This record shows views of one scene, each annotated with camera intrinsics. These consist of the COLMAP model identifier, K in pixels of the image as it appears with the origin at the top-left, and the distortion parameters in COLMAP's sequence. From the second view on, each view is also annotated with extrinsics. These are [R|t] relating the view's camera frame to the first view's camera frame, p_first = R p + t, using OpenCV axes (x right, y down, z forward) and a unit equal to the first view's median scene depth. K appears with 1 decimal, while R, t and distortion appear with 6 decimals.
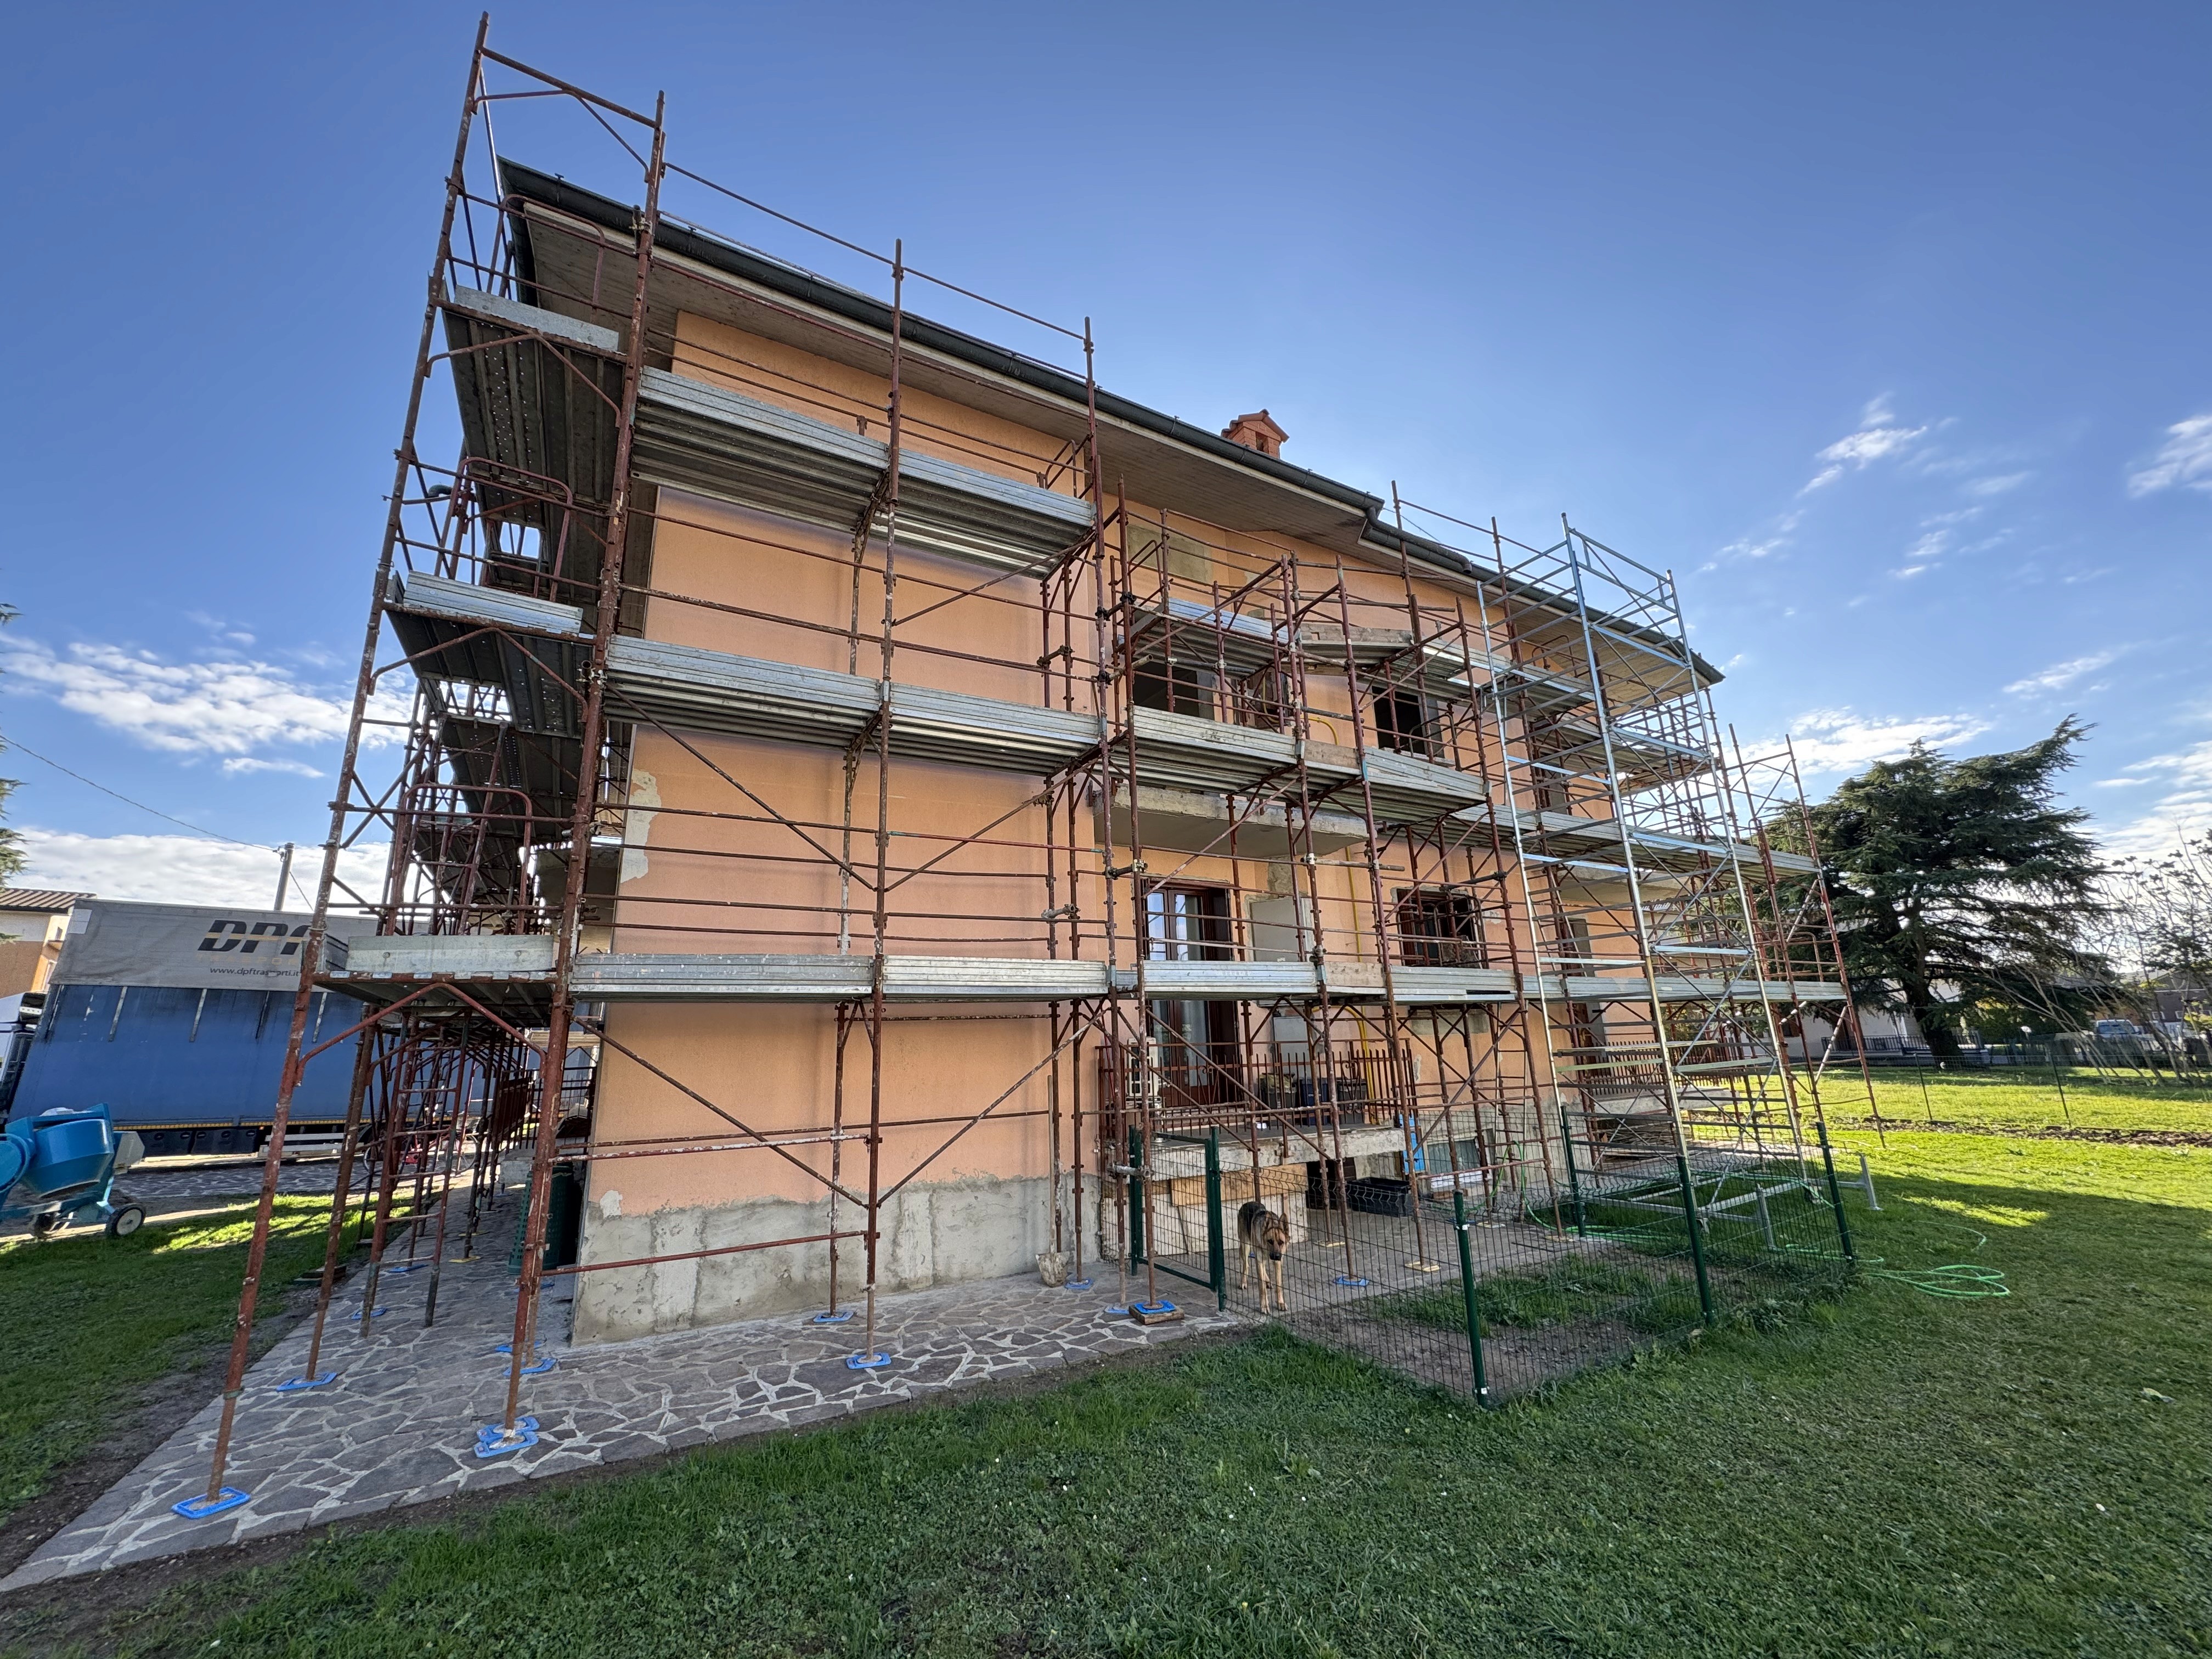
lens RADIAL K [[878.9, 0, 1099.7], [0, 878.9, 828.8], [0, 0, 1]] dist [-0.000831, -0.000227]
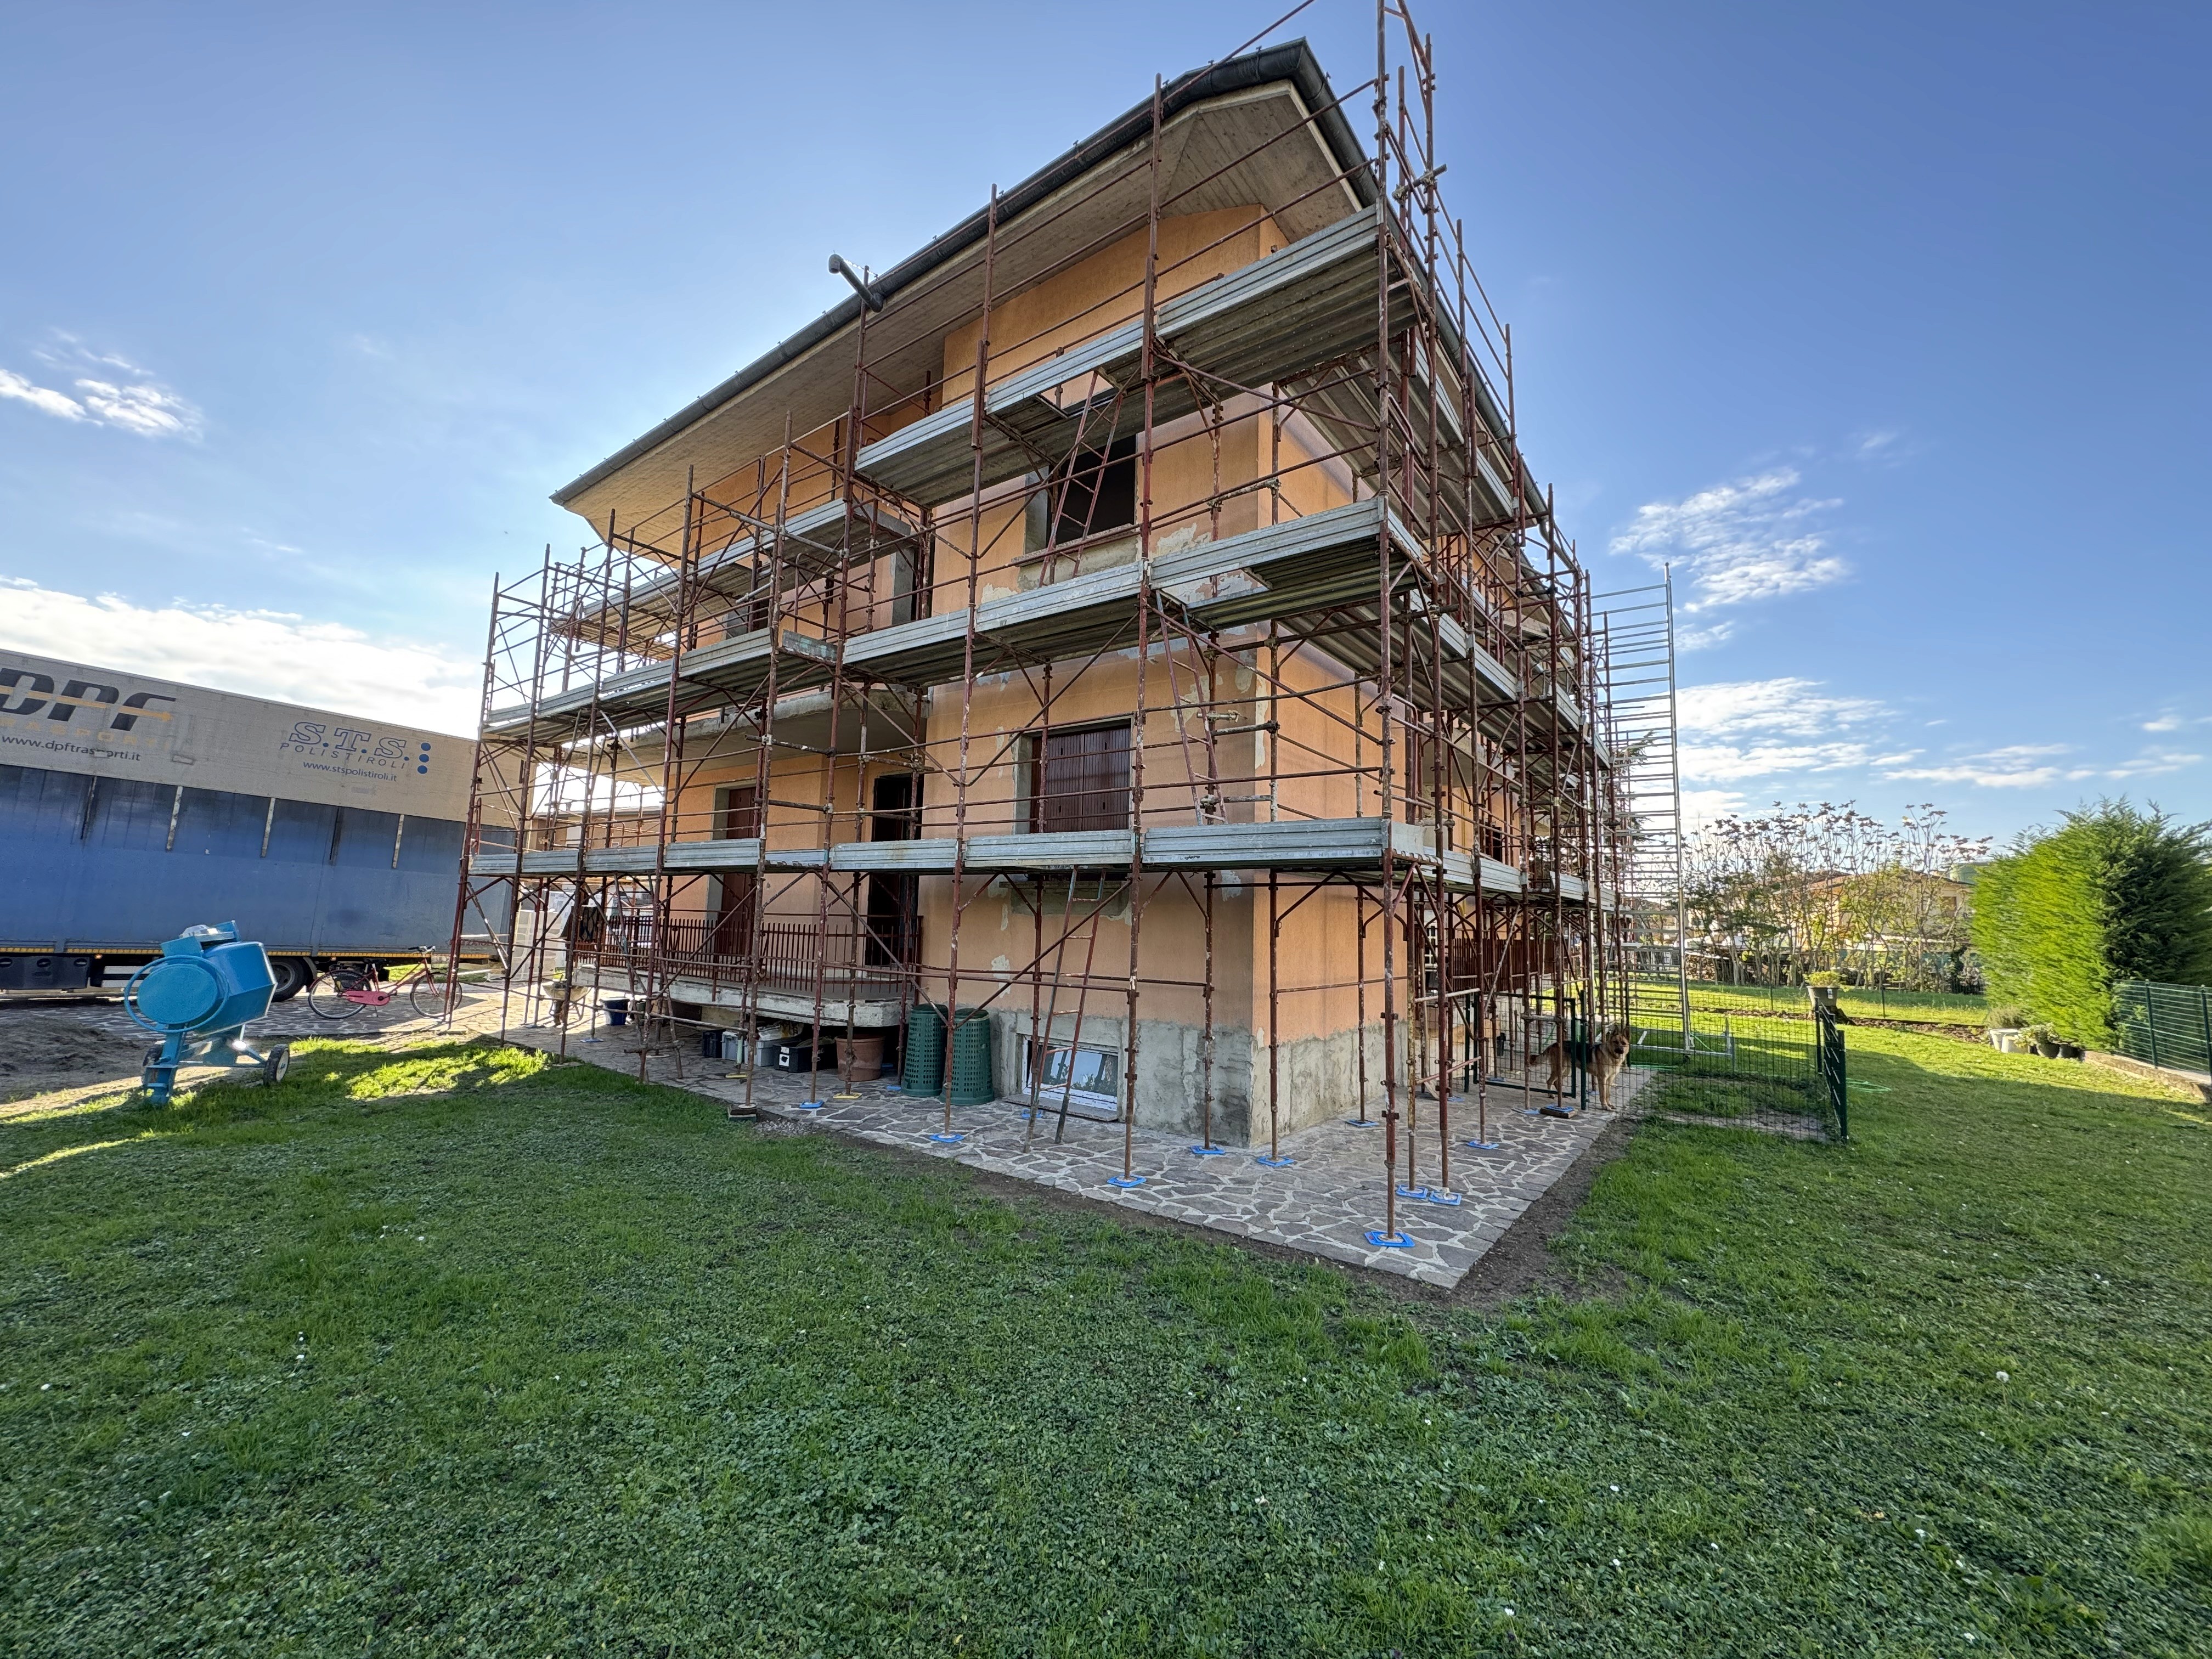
lens RADIAL K [[878.9, 0, 1105.7], [0, 878.9, 822.1], [0, 0, 1]] dist [-0.000831, -0.000227]
pose [[0.916169, 0.102544, 0.387451, -0.724317], [-0.154167, 0.982502, 0.104510, 0.024044], [-0.369955, -0.155481, 0.915947, 0.010106]]
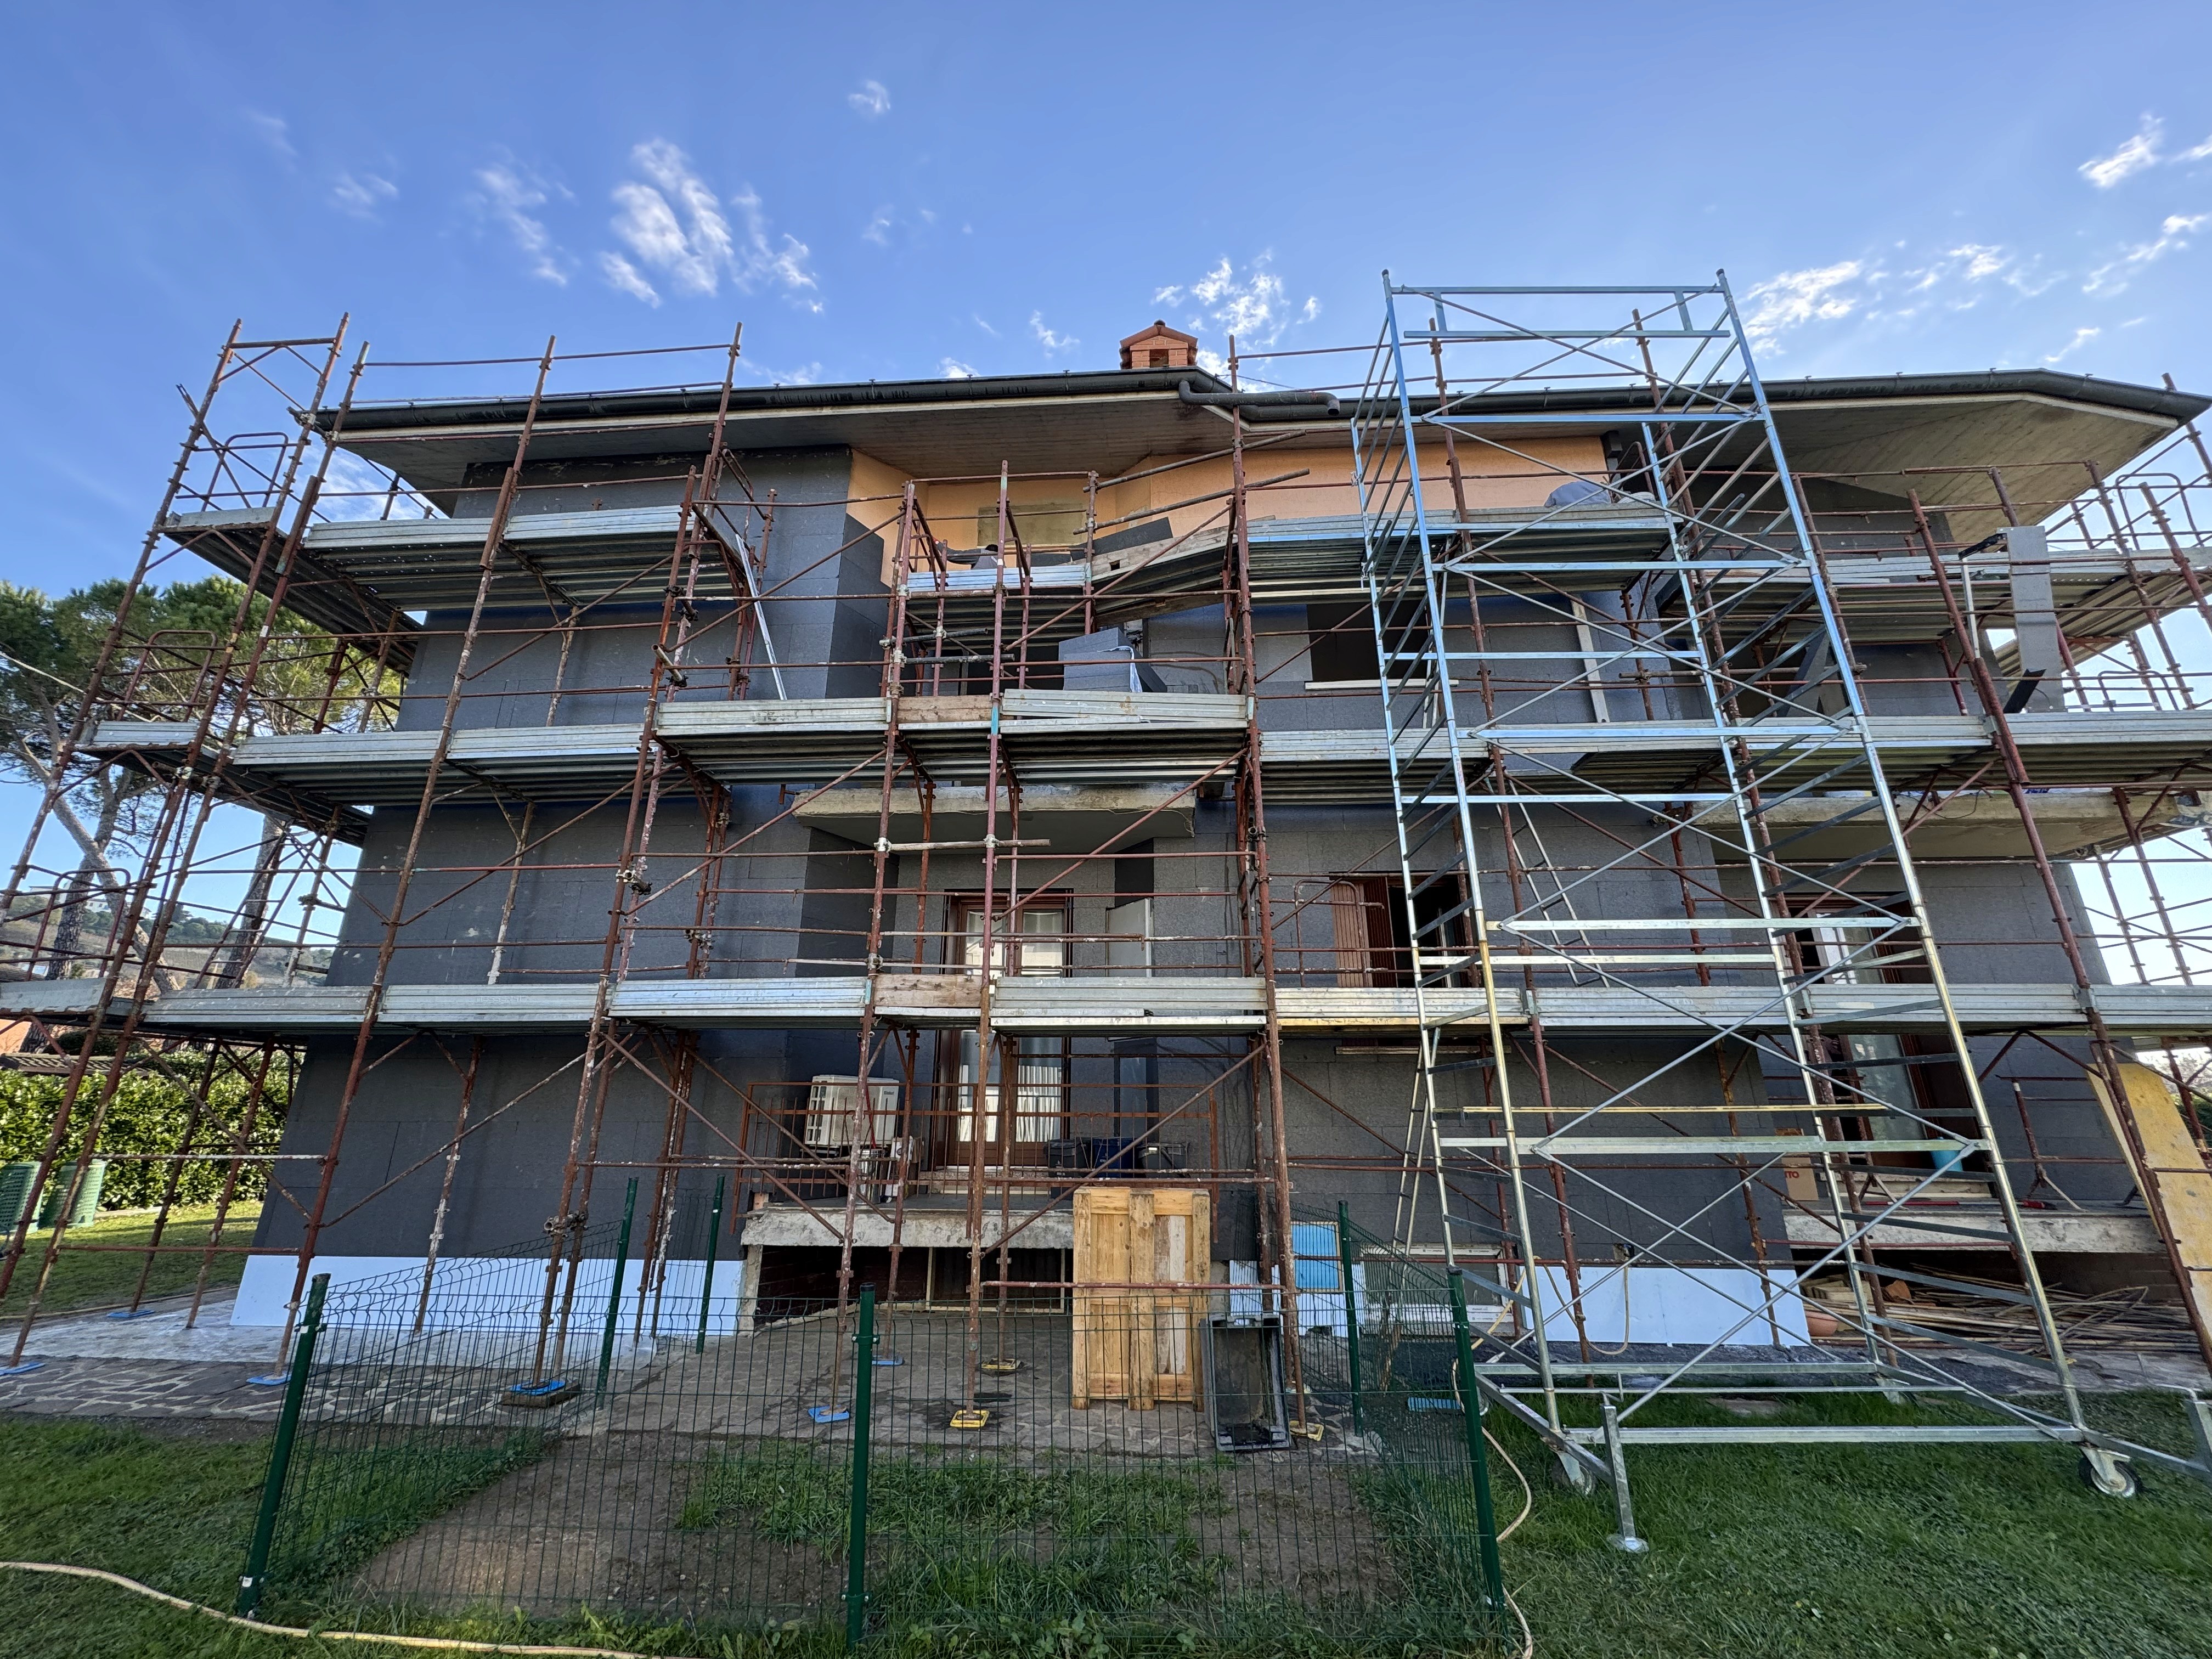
lens RADIAL K [[878.9, 0, 1113.5], [0, 878.9, 822.5], [0, 0, 1]] dist [-0.000831, -0.000227]
pose [[0.835780, -0.140553, -0.530769, 0.620174], [0.106351, 0.989814, -0.094646, 0.082406], [0.538666, 0.022656, 0.842215, 0.333996]]
